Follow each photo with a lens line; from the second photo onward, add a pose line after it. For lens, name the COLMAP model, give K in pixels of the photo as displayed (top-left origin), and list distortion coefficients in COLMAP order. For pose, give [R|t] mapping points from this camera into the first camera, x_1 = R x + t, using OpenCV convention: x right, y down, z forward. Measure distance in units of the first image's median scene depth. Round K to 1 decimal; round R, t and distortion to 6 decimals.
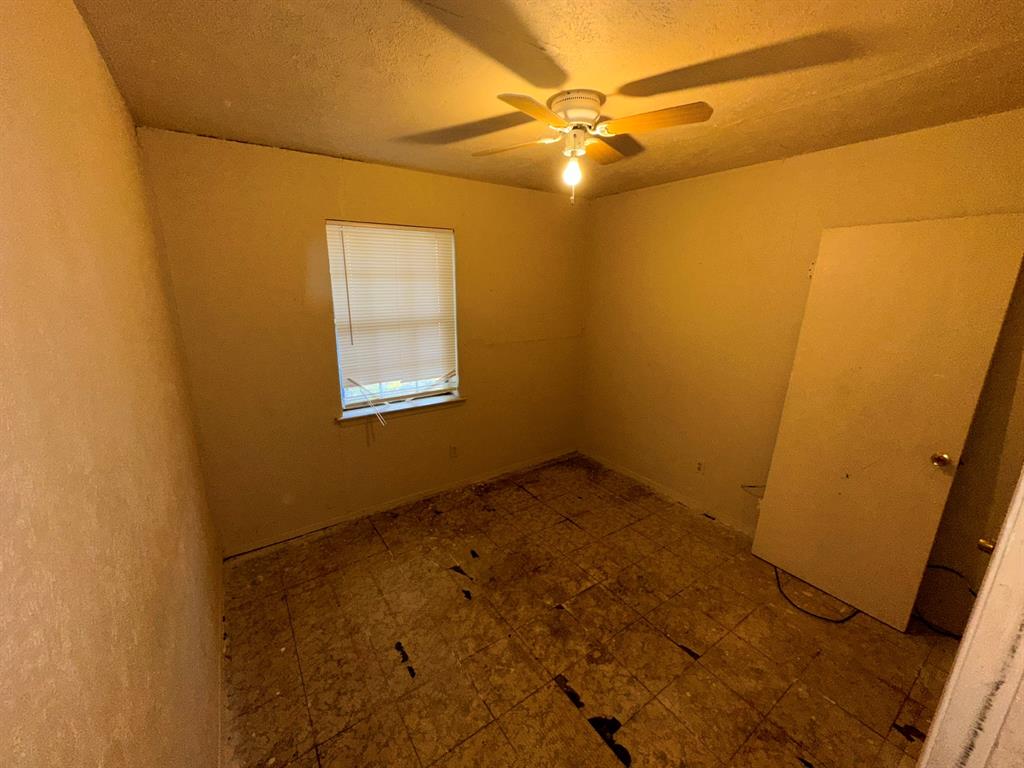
lens RADIAL K [[410.0, 0, 511.4], [0, 410.0, 385.3], [0, 0, 1]] dist [-0.000737, 0.000394]
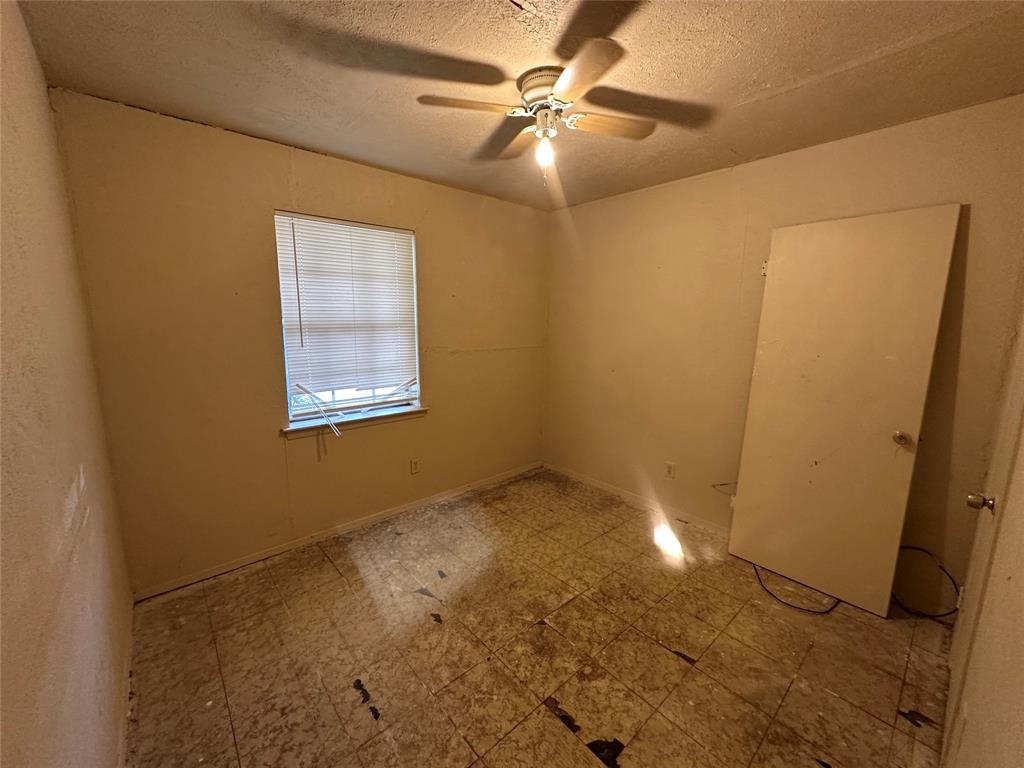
lens RADIAL K [[410.0, 0, 511.9], [0, 410.0, 382.8], [0, 0, 1]] dist [-0.000737, 0.000394]
pose [[0.992910, -0.017873, 0.117518, -0.041823], [0.028124, 0.995885, -0.086152, 0.086670], [-0.115495, 0.088847, 0.989327, 0.064744]]
